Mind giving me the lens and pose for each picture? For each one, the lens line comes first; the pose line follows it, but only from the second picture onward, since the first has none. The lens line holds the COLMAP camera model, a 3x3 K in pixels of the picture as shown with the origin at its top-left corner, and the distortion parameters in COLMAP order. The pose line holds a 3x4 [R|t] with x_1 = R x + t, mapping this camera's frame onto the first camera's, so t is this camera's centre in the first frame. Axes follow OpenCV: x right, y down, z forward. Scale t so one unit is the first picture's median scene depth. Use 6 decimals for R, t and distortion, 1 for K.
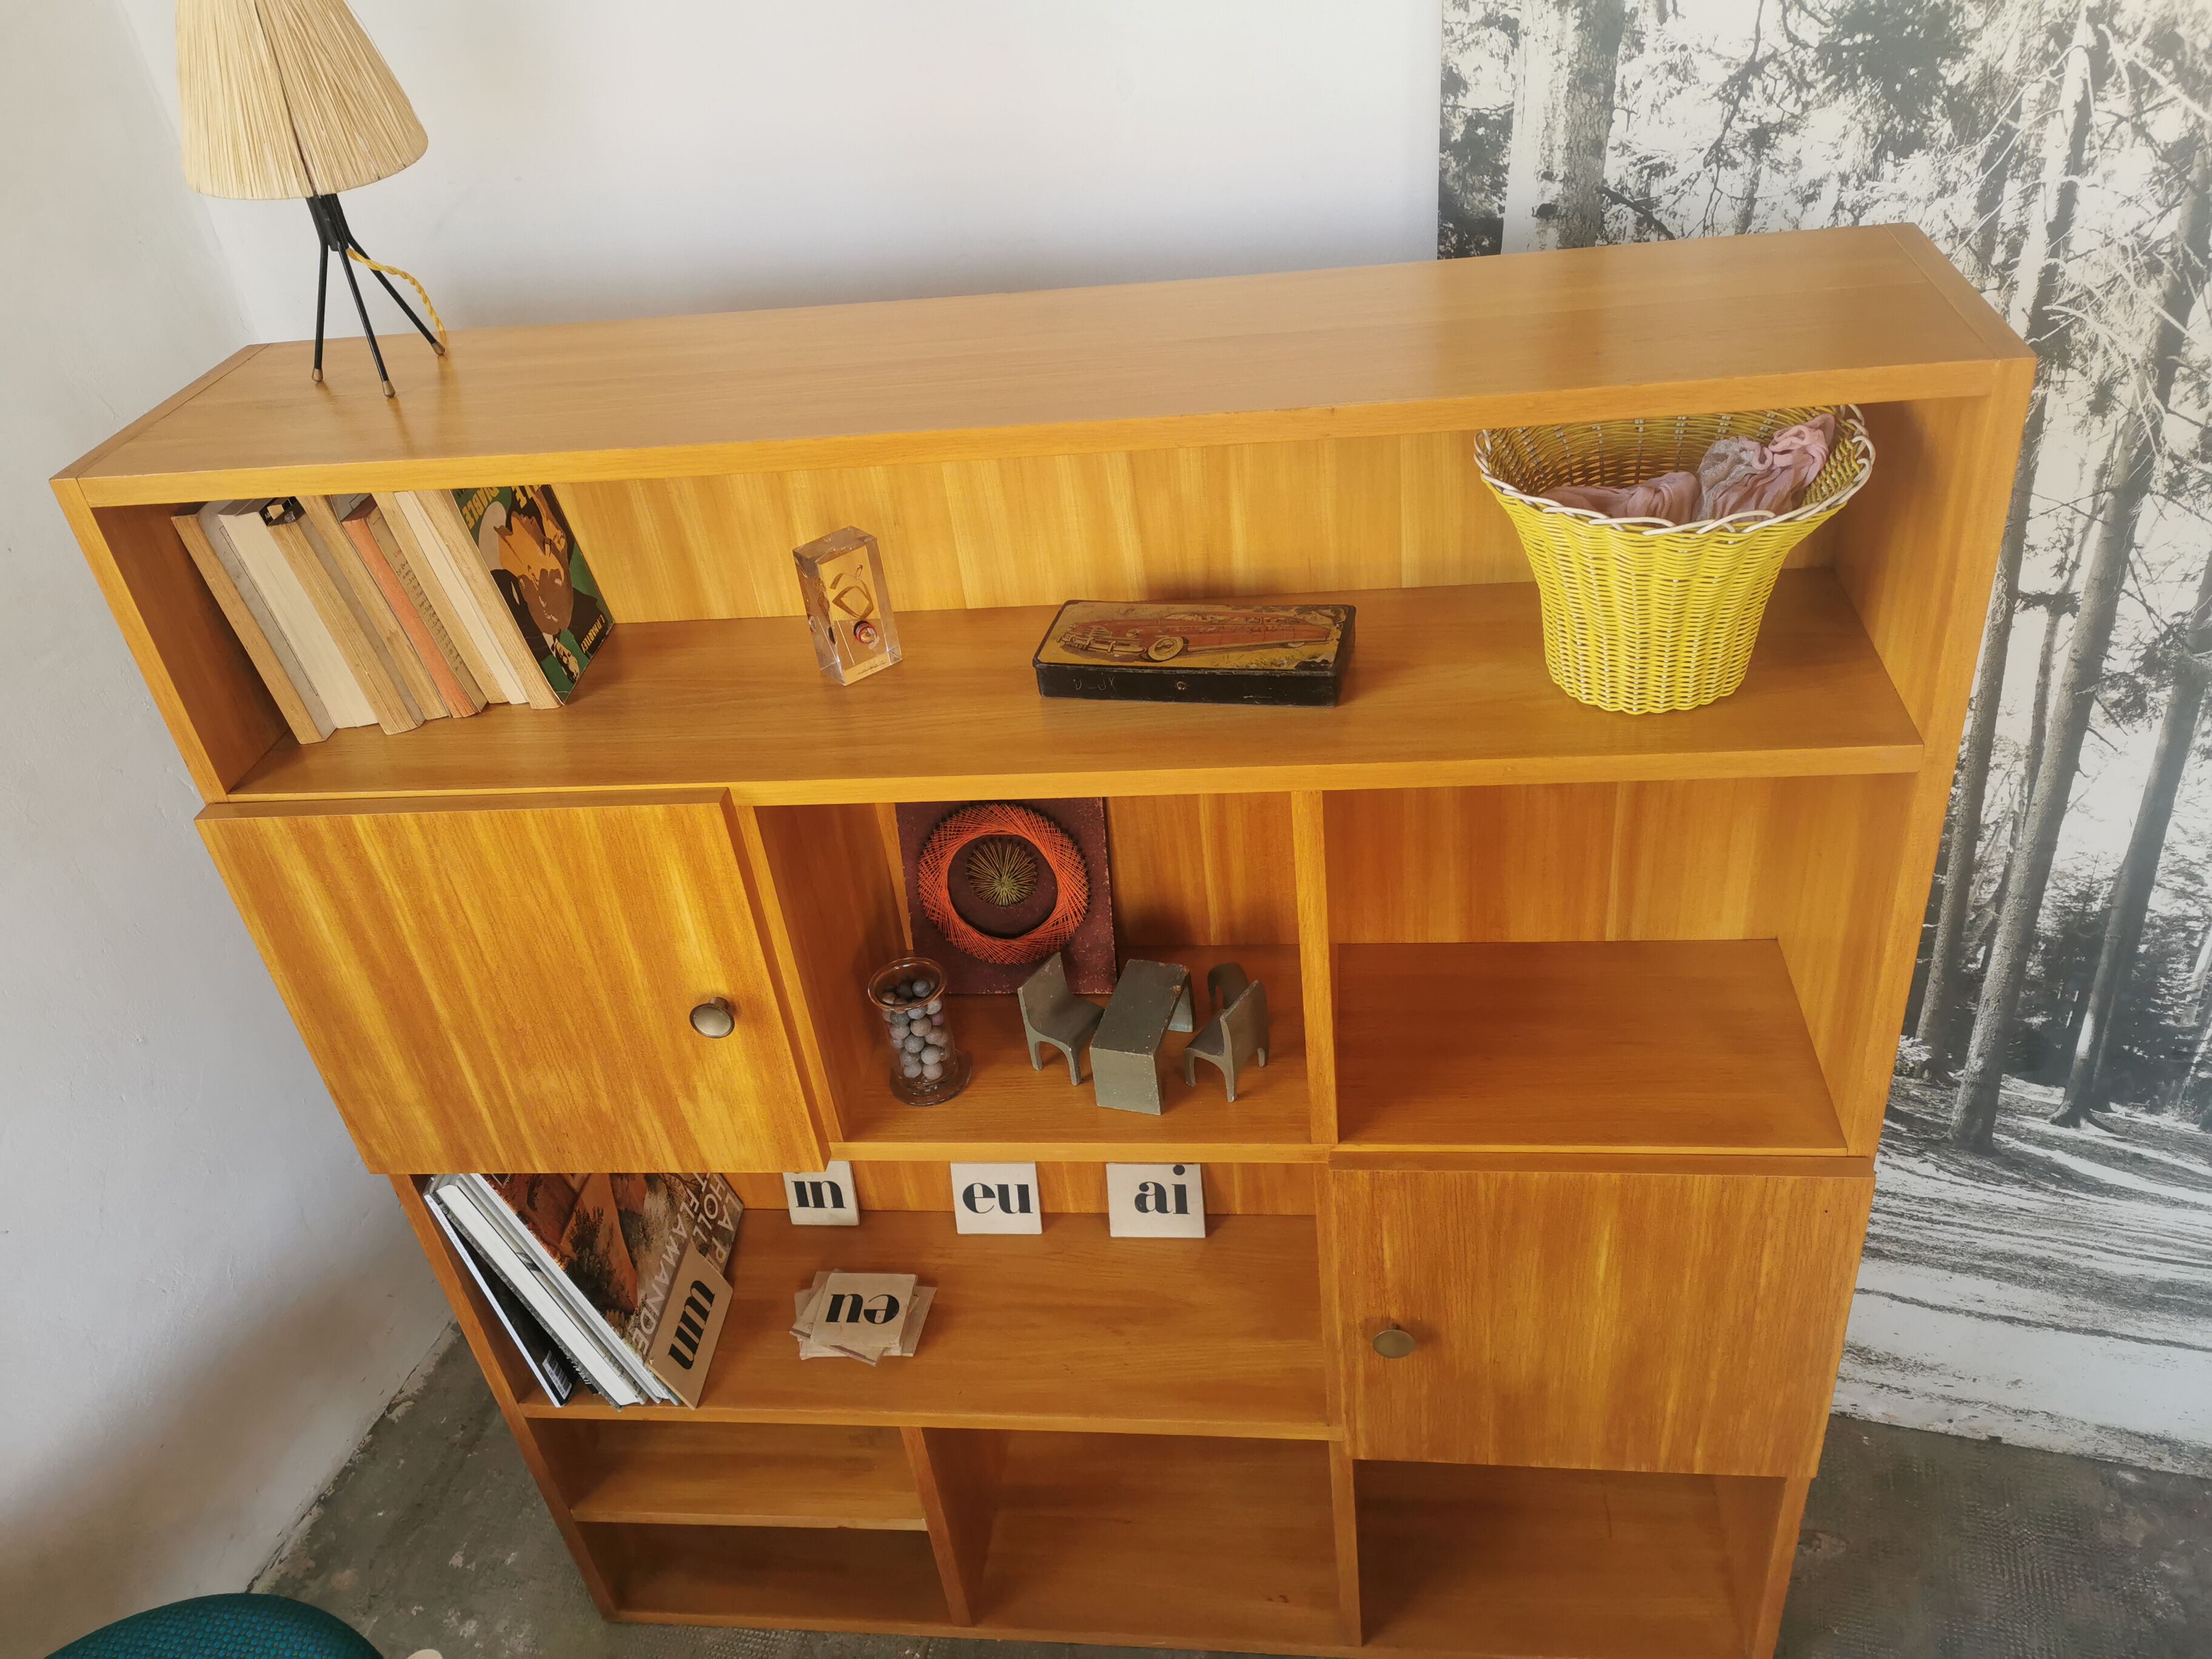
lens RADIAL K [[1716.3, 0, 1110.9], [0, 1716.3, 823.8], [0, 0, 1]] dist [0.049055, -0.081403]
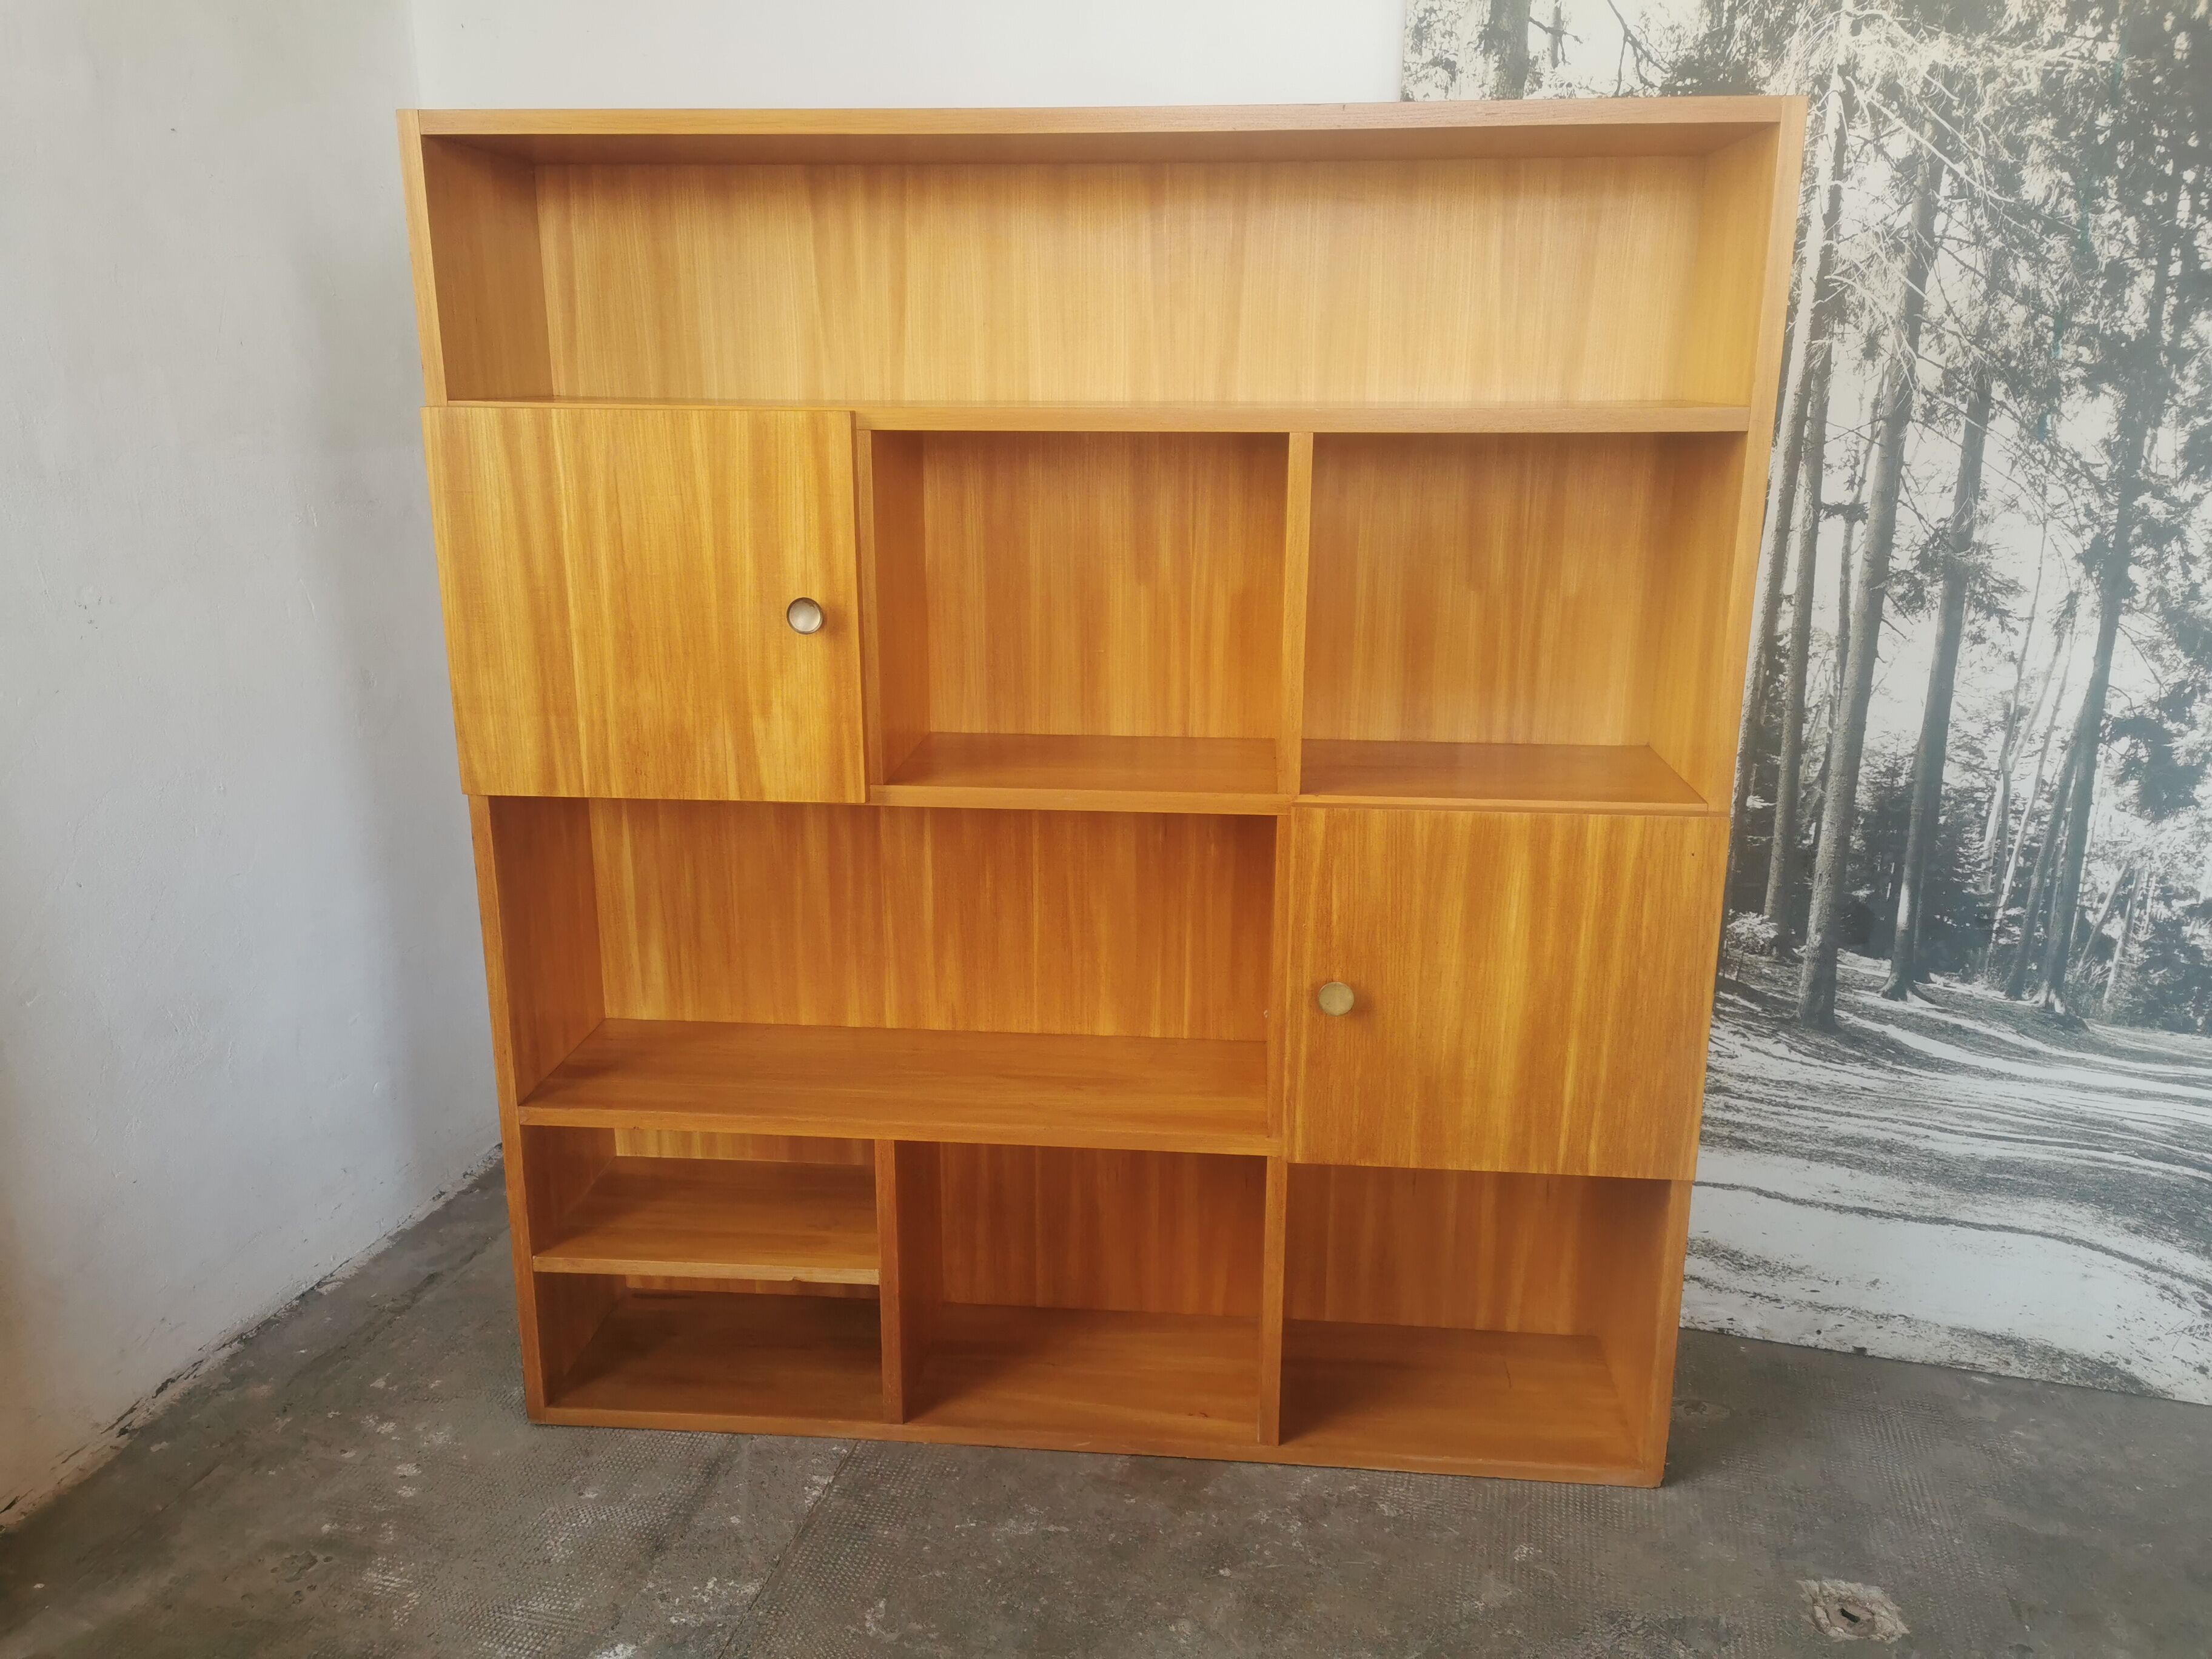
lens RADIAL K [[1716.3, 0, 1097.7], [0, 1716.3, 833.9], [0, 0, 1]] dist [0.049055, -0.081403]
pose [[0.993796, 0.098696, 0.051274, -0.061172], [-0.076442, 0.940991, -0.329685, 0.553240], [-0.080787, 0.323721, 0.942697, -0.106467]]
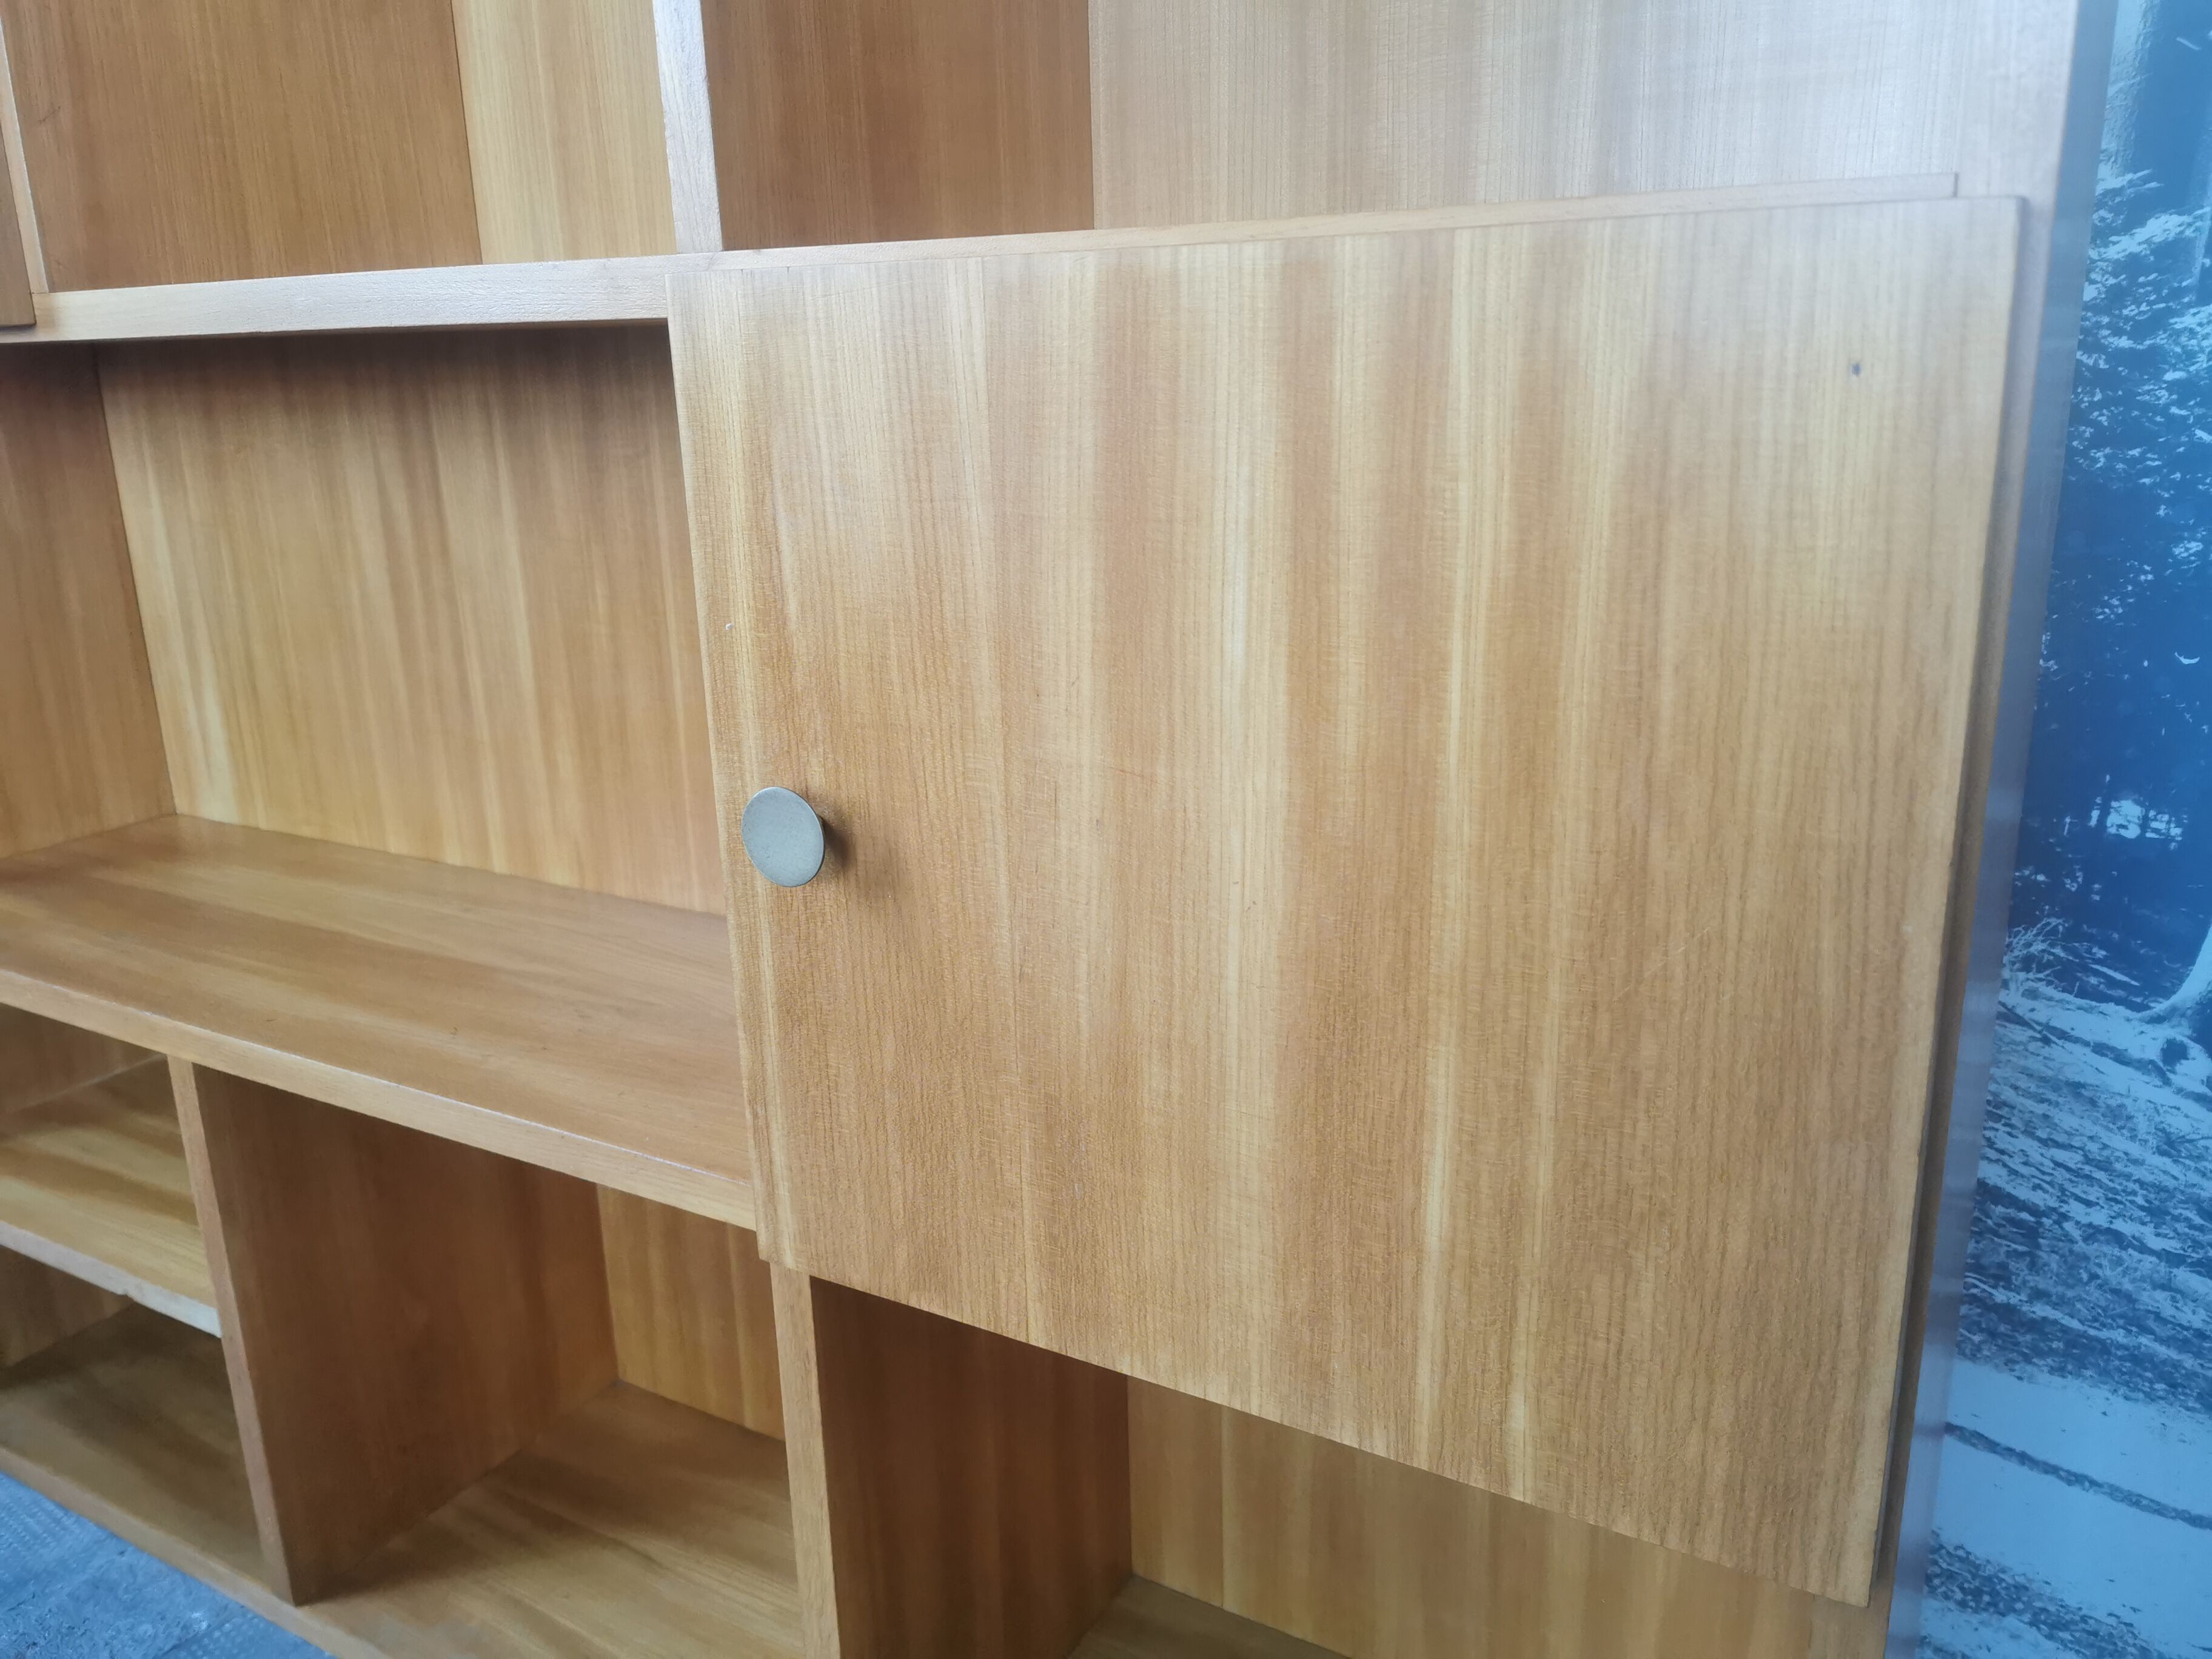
lens RADIAL K [[1716.3, 0, 1106.7], [0, 1716.3, 825.9], [0, 0, 1]] dist [0.049055, -0.081403]
pose [[0.912306, 0.189860, -0.362838, 0.358290], [-0.286911, 0.928554, -0.235519, 0.349828], [0.292199, 0.318968, 0.901598, 0.610526]]
